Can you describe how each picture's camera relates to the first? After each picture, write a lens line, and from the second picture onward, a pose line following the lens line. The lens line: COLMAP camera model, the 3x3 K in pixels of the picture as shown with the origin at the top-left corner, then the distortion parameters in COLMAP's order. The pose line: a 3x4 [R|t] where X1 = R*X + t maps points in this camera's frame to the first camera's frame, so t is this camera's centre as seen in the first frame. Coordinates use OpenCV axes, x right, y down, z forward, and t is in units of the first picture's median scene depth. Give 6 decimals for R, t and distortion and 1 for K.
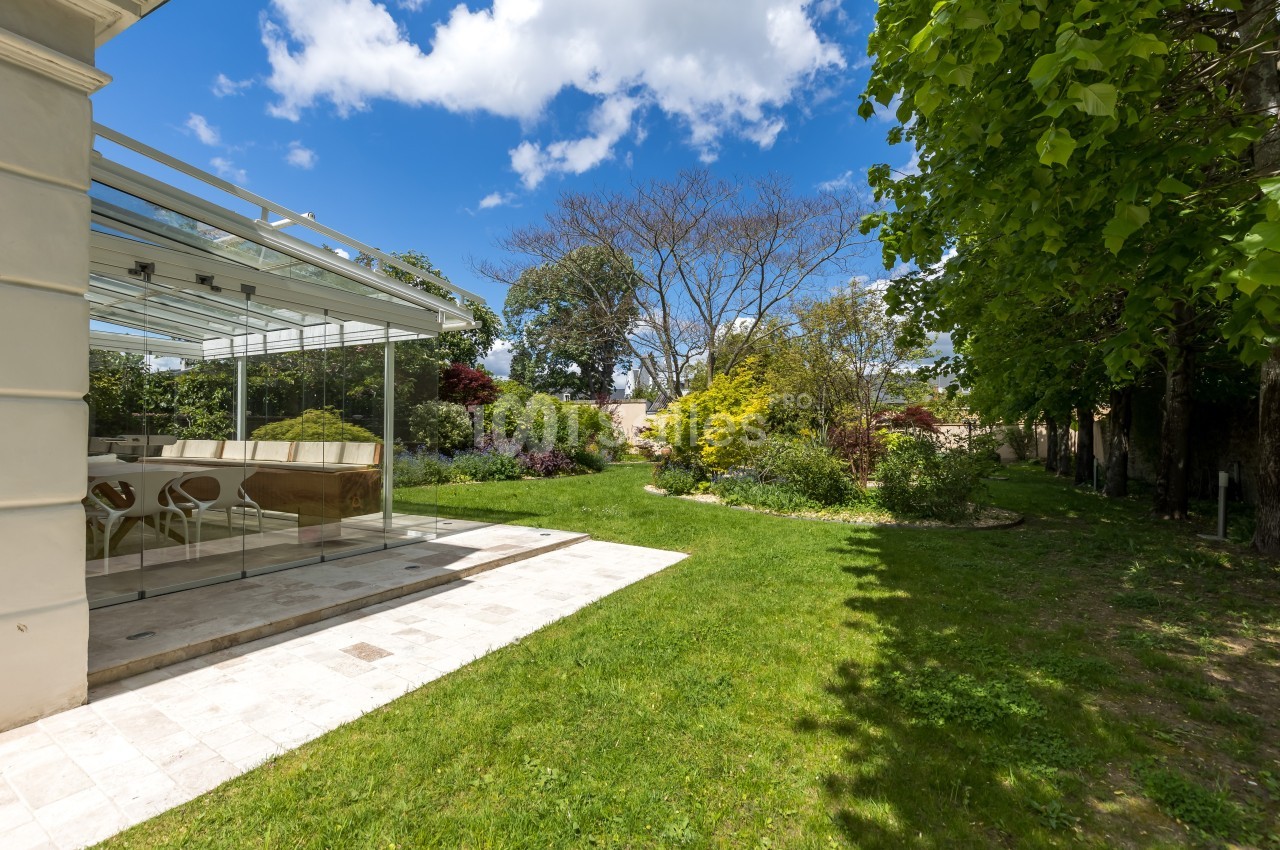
lens RADIAL K [[571.5, 0, 640.0], [0, 571.5, 425.0], [0, 0, 1]] dist [0.000428, -0.000018]
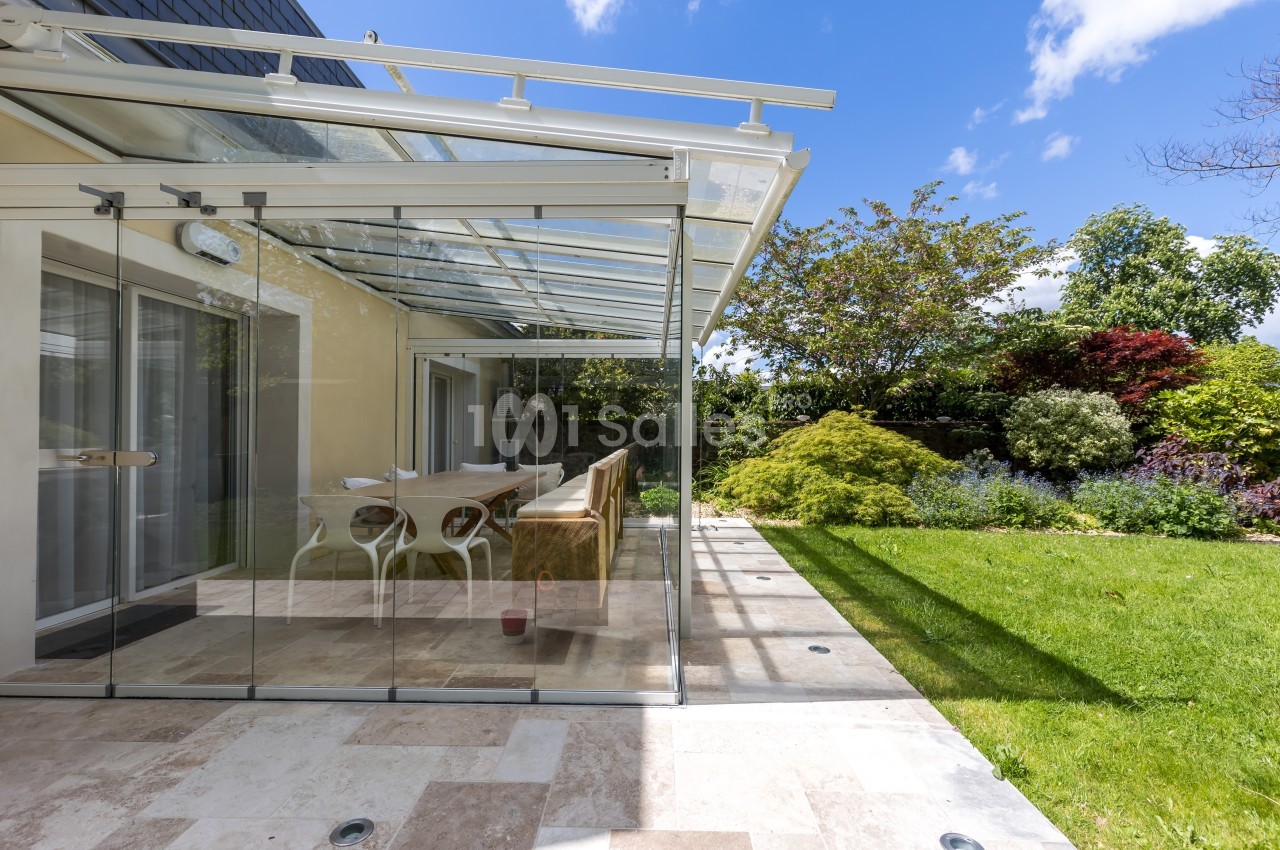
lens RADIAL K [[571.5, 0, 640.0], [0, 571.5, 425.0], [0, 0, 1]] dist [0.000428, -0.000018]
pose [[0.444685, -0.018470, -0.895497, 0.001101], [0.009753, 0.999828, -0.015779, 0.001485], [0.895634, -0.001717, 0.444788, 0.347247]]
